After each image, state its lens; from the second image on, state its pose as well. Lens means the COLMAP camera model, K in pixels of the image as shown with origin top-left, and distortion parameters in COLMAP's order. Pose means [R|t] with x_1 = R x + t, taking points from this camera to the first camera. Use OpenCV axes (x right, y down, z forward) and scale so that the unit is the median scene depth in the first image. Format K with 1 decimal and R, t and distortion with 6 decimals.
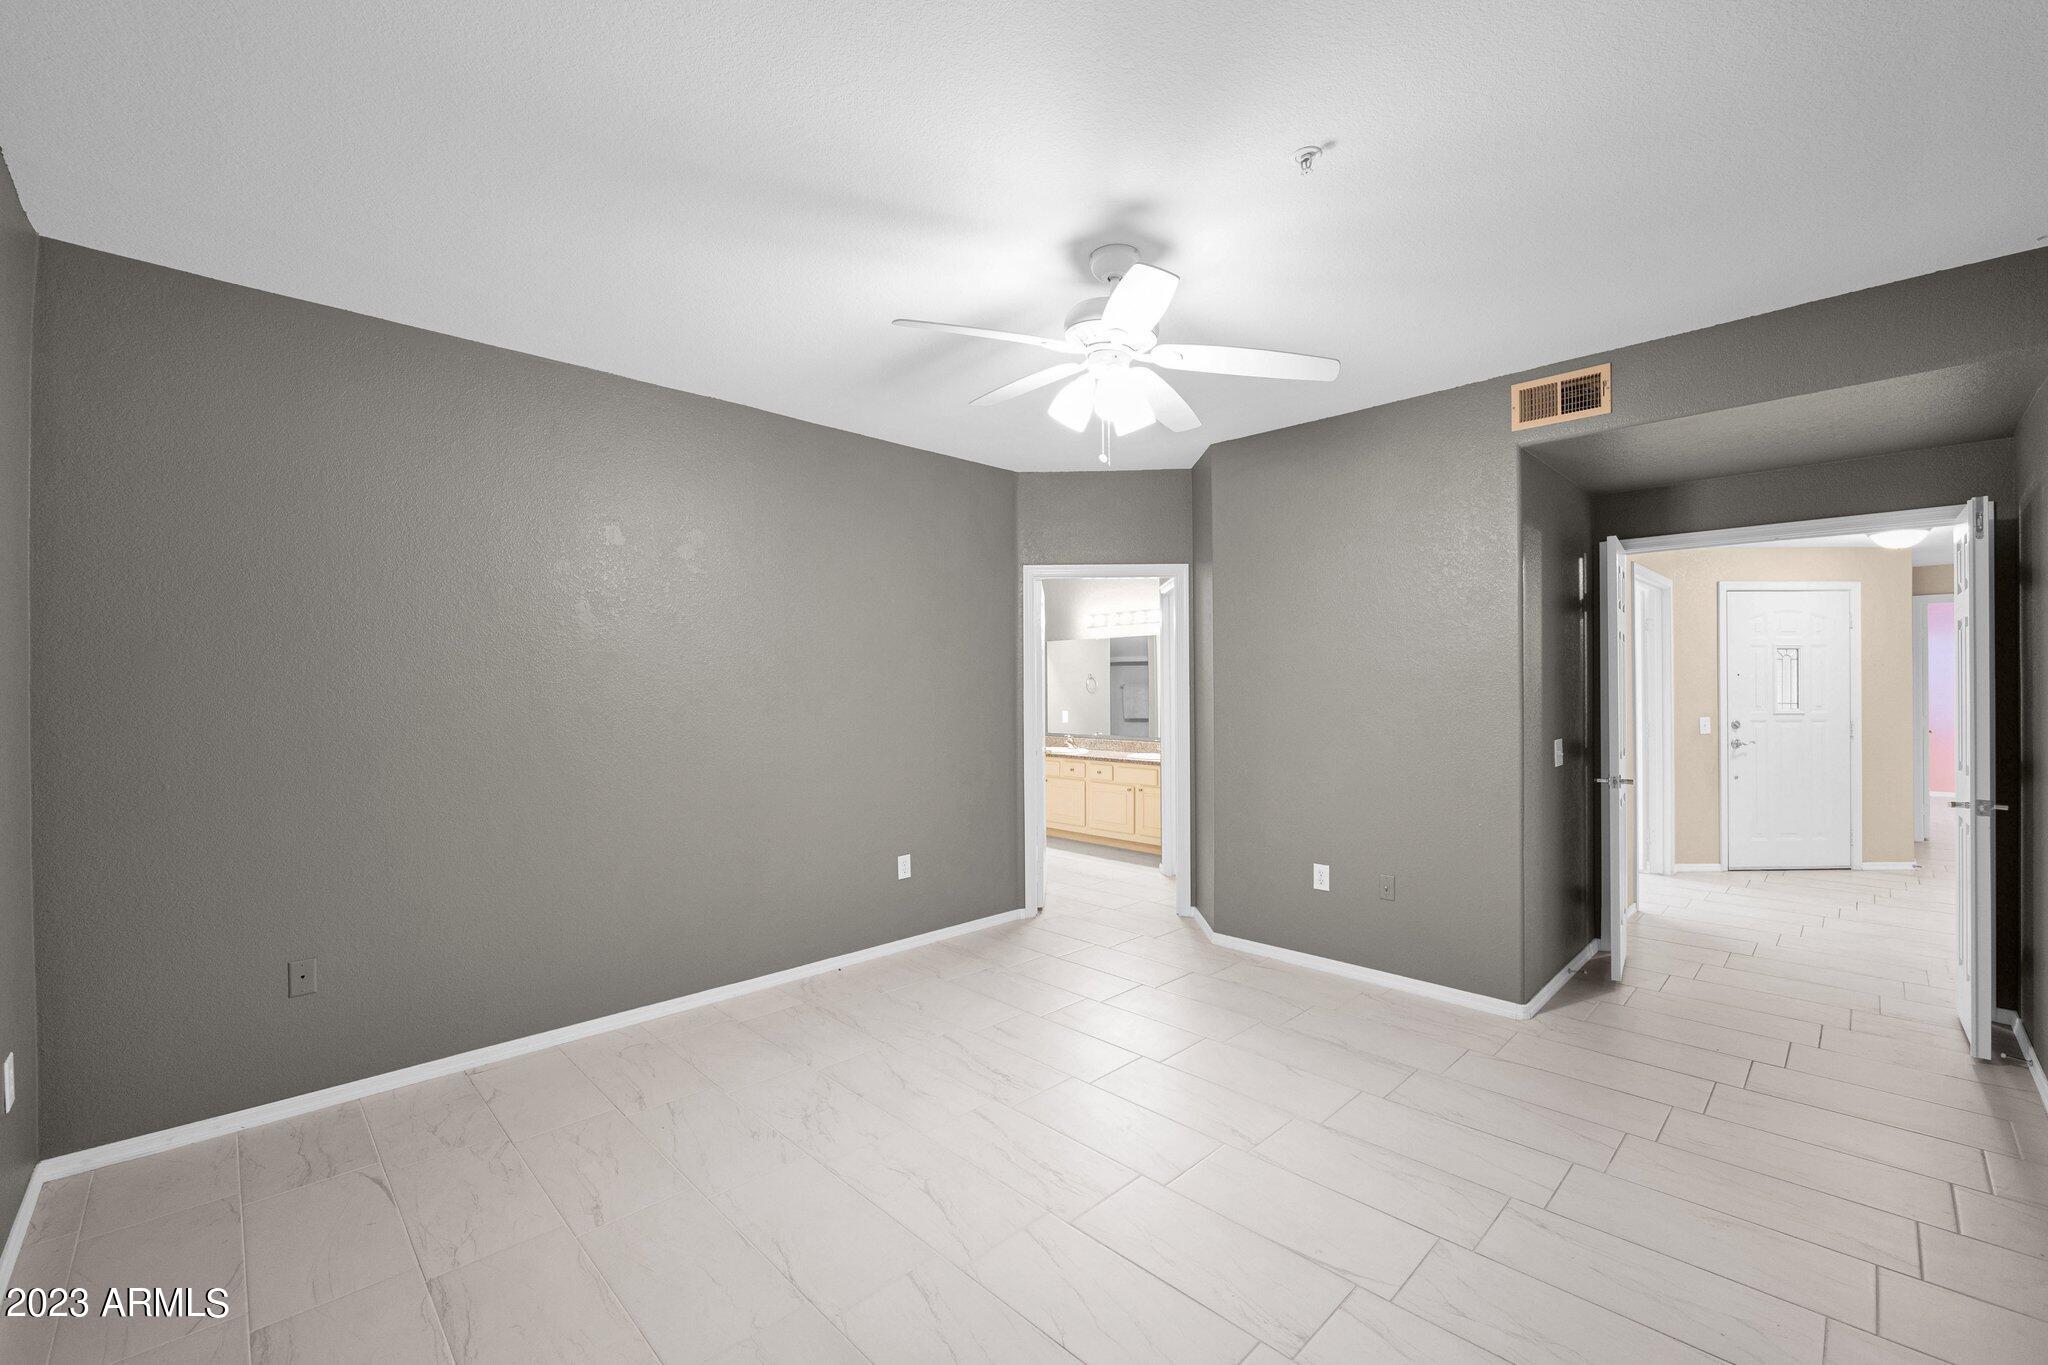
lens RADIAL K [[848.9, 0, 1013.6], [0, 848.9, 678.0], [0, 0, 1]] dist [-0.020525, 0.000096]
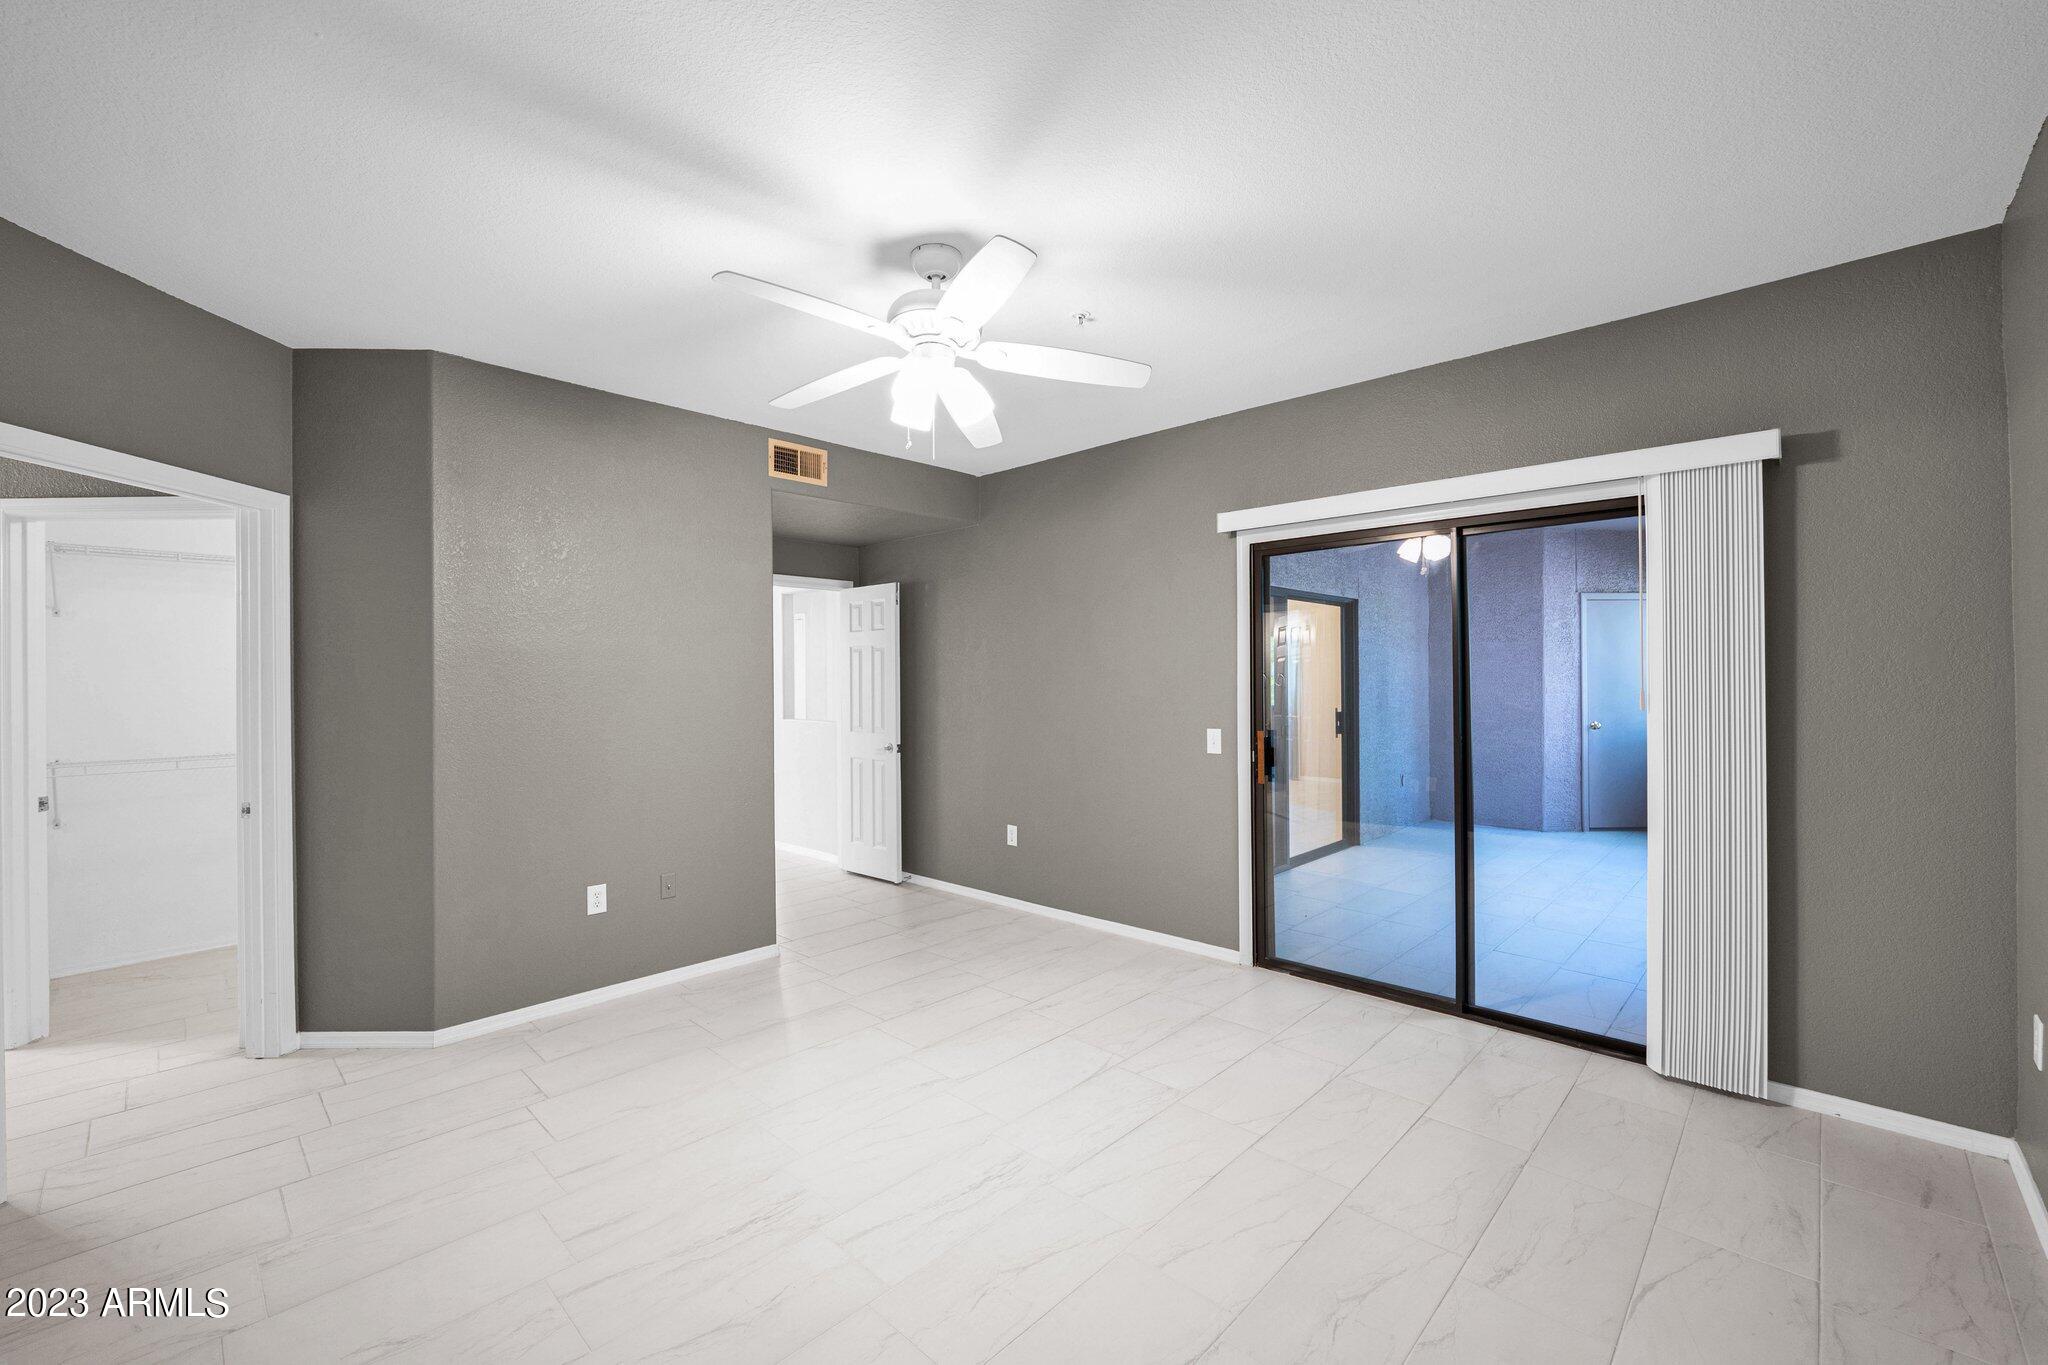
lens RADIAL K [[848.9, 0, 1013.6], [0, 848.9, 678.0], [0, 0, 1]] dist [-0.020525, 0.000096]
pose [[-0.042921, 0.003528, 0.999072, -0.669614], [-0.000763, 0.999993, -0.003564, 0.003790], [-0.999078, -0.000916, -0.042918, 0.724396]]
